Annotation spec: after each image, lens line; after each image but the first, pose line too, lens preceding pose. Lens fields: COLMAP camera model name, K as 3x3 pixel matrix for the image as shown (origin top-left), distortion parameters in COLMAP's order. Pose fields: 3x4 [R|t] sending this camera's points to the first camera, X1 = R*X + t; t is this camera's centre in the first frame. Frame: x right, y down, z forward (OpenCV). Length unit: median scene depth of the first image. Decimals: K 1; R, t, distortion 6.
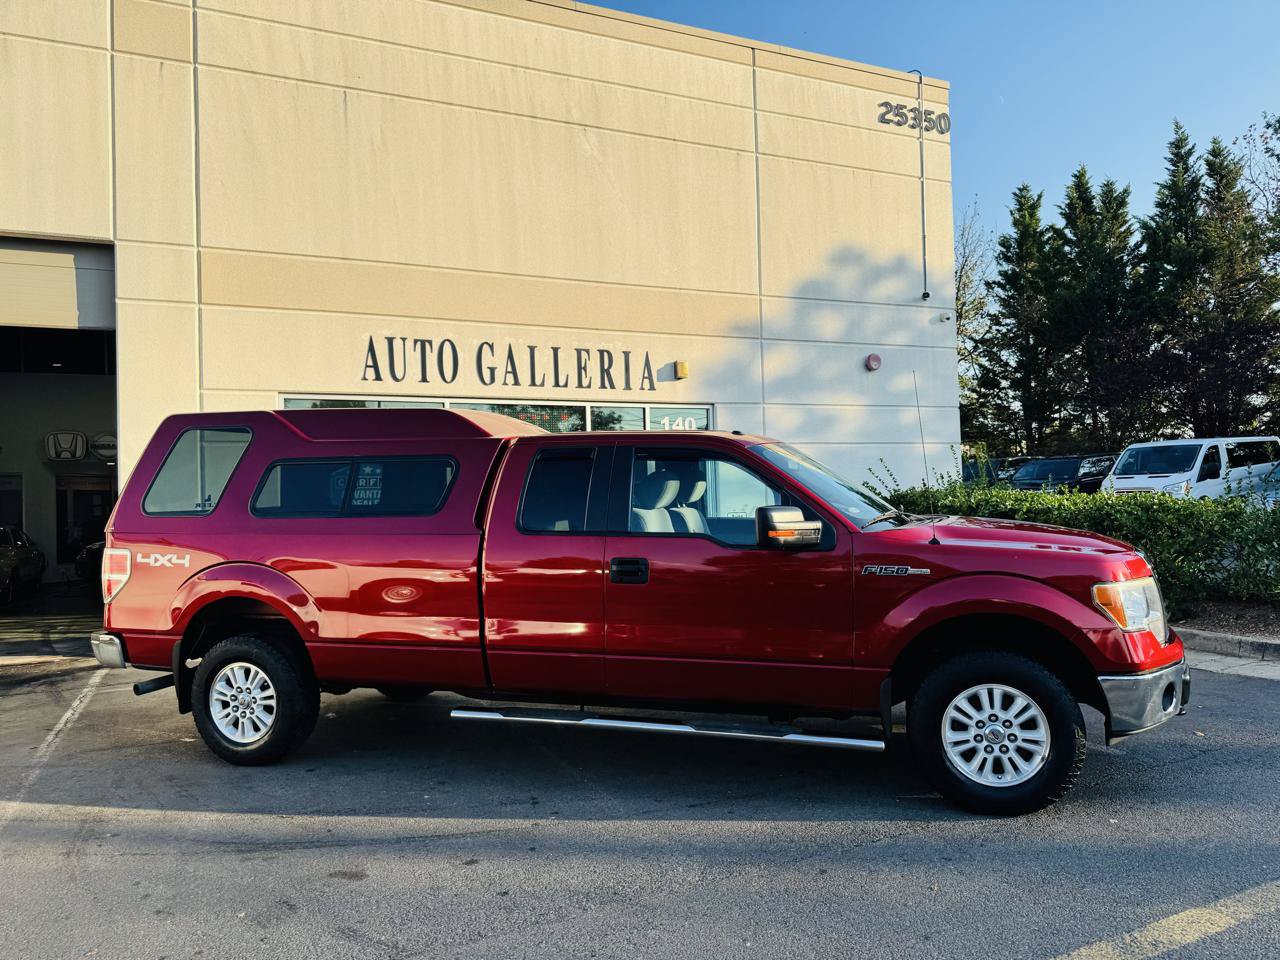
lens RADIAL K [[904.7, 0, 650.3], [0, 904.7, 481.1], [0, 0, 1]] dist [0.096750, -0.162922]
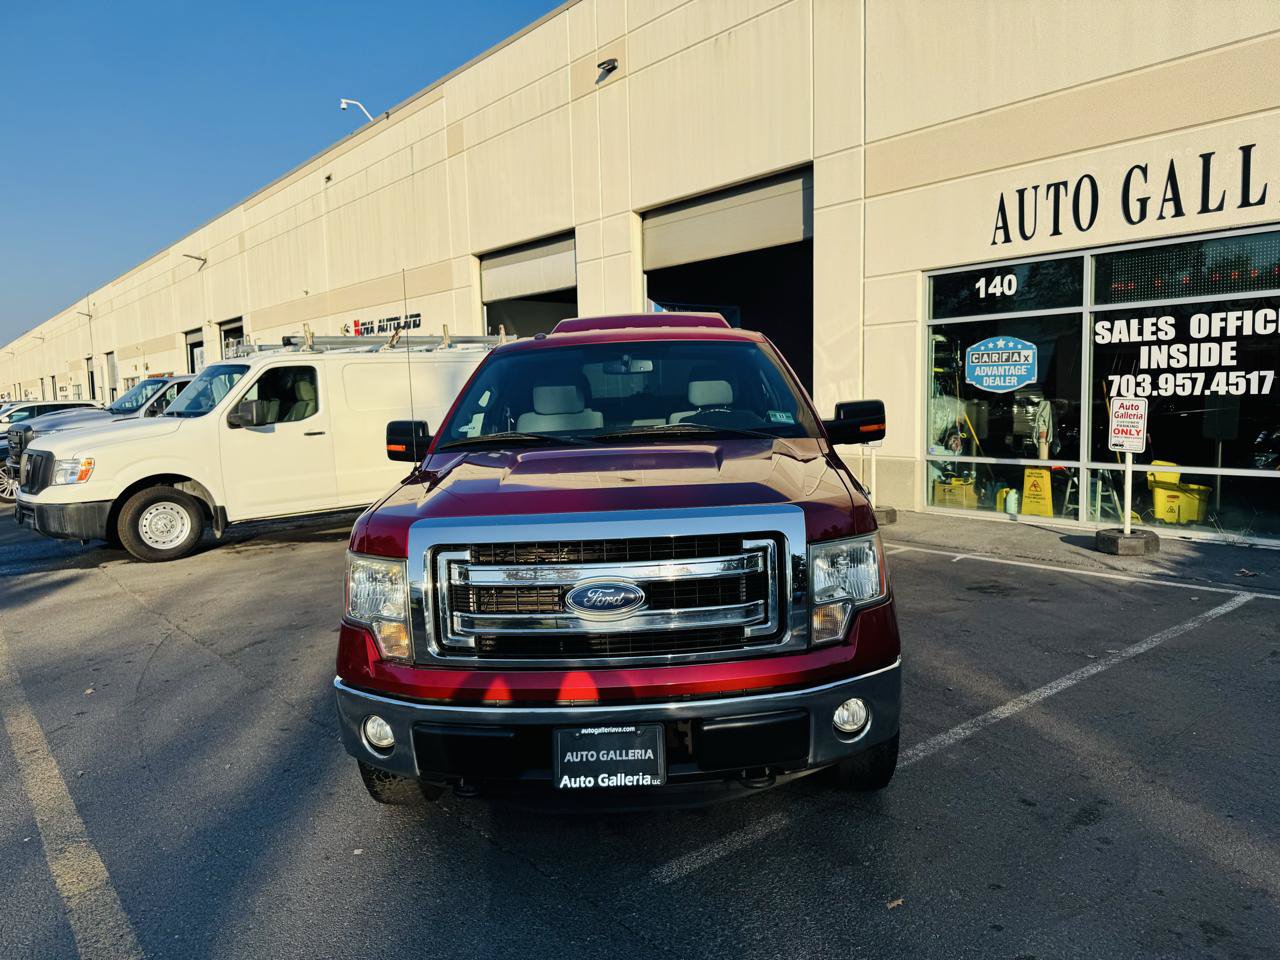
lens RADIAL K [[906.3, 0, 657.0], [0, 906.3, 475.2], [0, 0, 1]] dist [0.025791, -0.031688]
pose [[0.262166, 0.108600, -0.958892, 0.491220], [0.041119, 0.991488, 0.123534, -0.008430], [0.964146, -0.071815, 0.255469, 0.426121]]
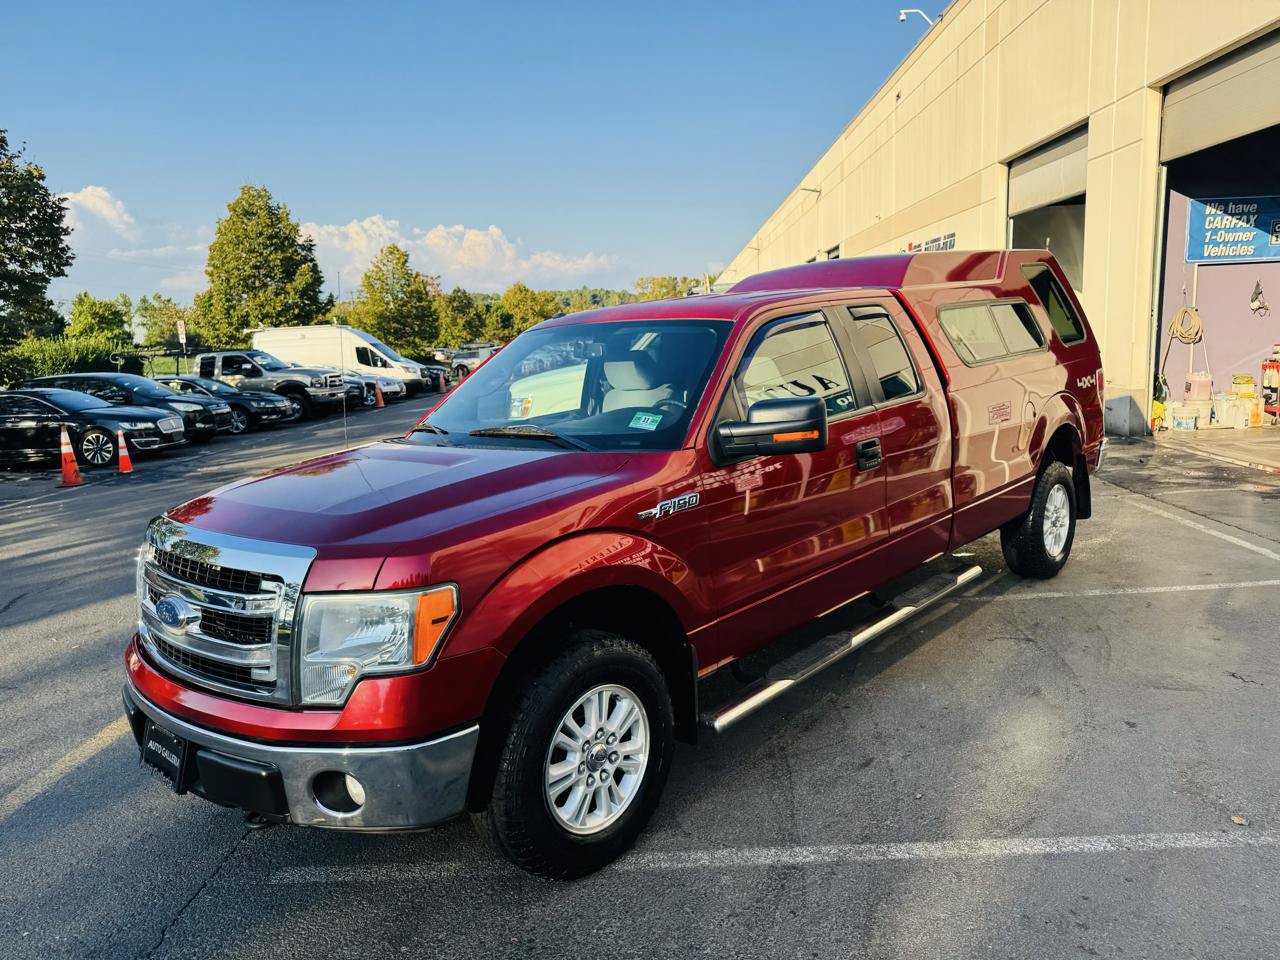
lens RADIAL K [[905.1, 0, 653.5], [0, 905.1, 479.8], [0, 0, 1]] dist [0.028256, -0.033157]
pose [[-0.438365, 0.196194, -0.877123, 0.419418], [0.082821, 0.980550, 0.177937, -0.020370], [0.894973, 0.005358, -0.446088, 0.724814]]
